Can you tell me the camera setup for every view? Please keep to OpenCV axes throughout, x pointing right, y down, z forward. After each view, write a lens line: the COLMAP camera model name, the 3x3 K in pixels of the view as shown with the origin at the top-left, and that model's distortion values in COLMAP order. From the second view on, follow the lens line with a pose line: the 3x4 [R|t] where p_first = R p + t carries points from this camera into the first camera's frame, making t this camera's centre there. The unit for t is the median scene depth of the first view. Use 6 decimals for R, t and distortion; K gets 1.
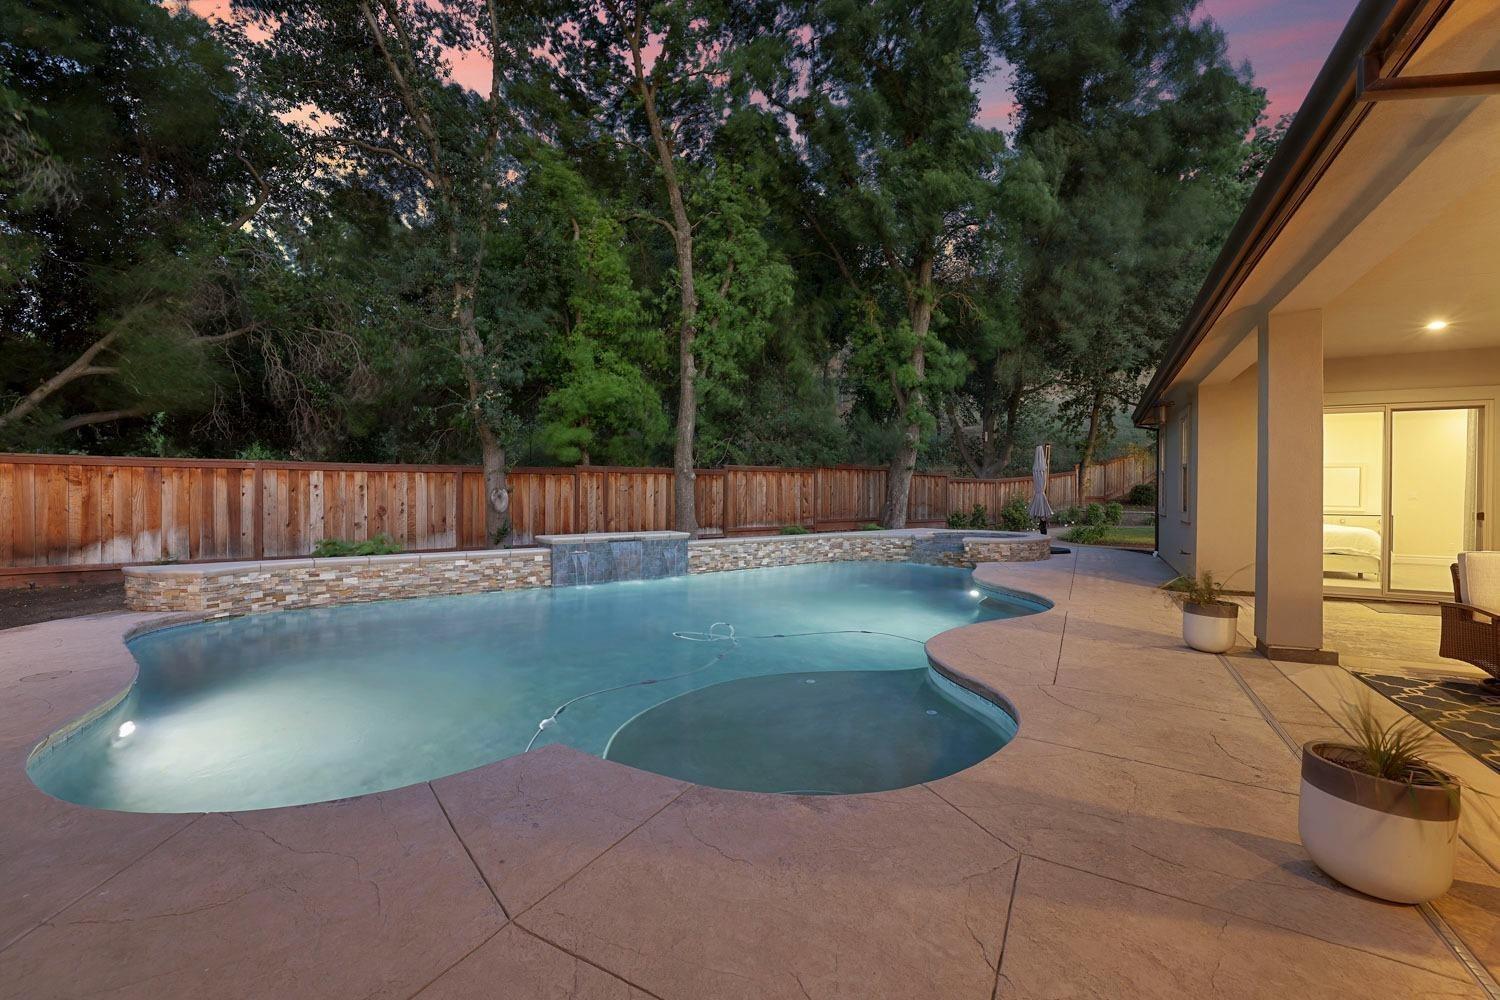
lens RADIAL K [[645.9, 0, 747.1], [0, 645.9, 491.9], [0, 0, 1]] dist [-0.002194, -0.000023]
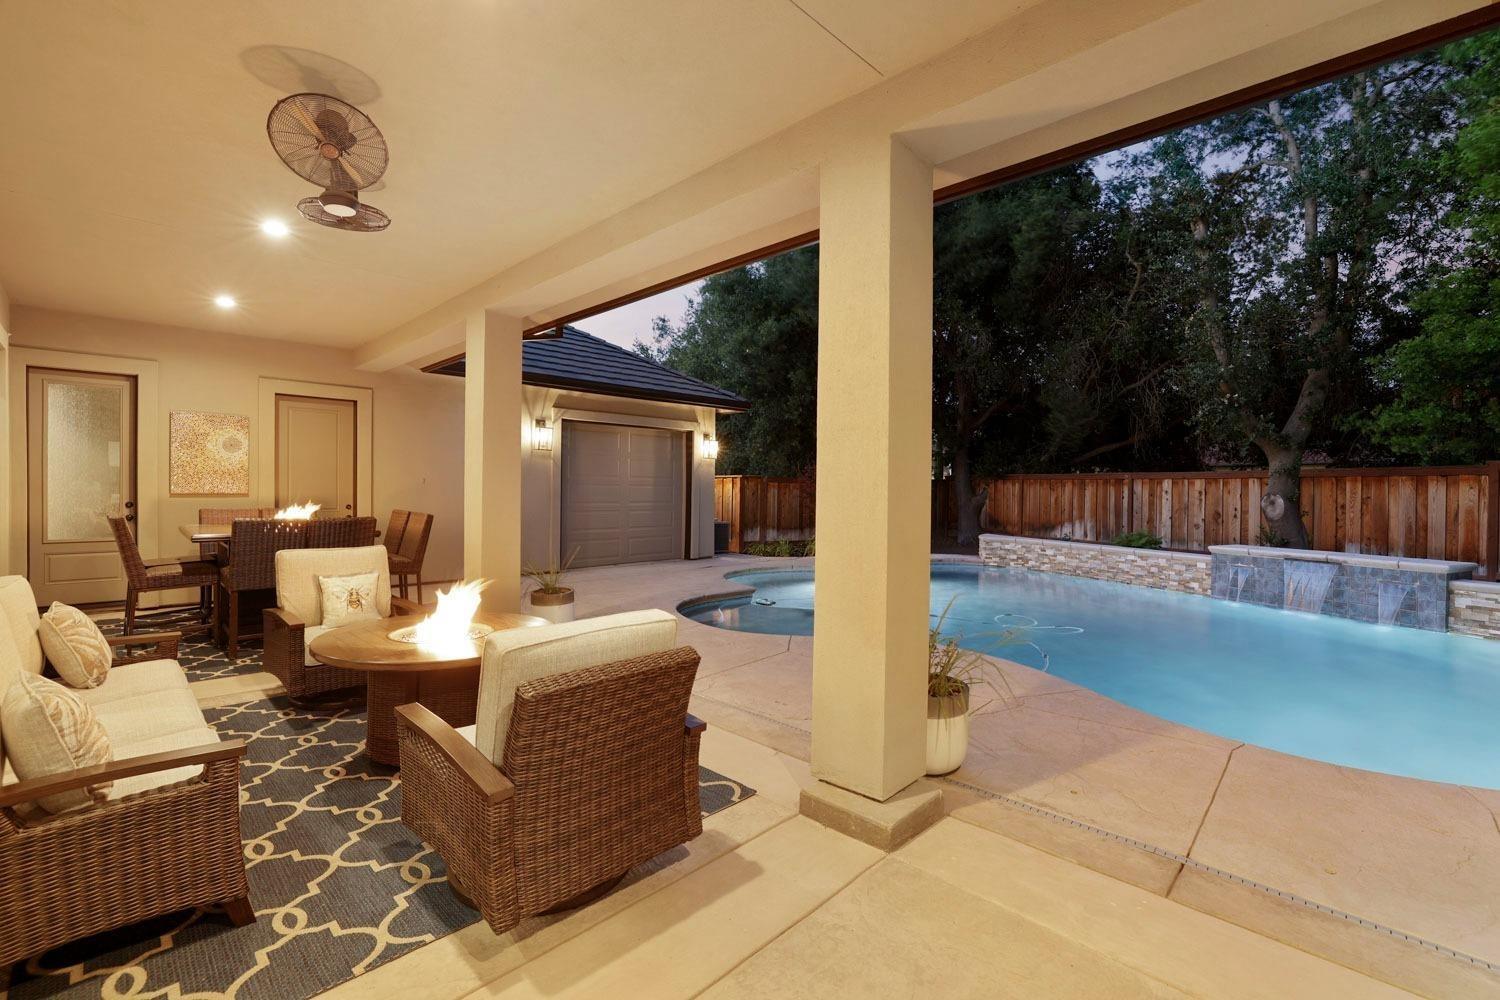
lens RADIAL K [[645.9, 0, 746.7], [0, 645.9, 496.7], [0, 0, 1]] dist [-0.002194, -0.000023]
pose [[-0.221746, 0.007352, -0.975077, 0.789338], [-0.013714, 0.999849, 0.010658, -0.002177], [0.975008, 0.015736, -0.221612, 0.546721]]
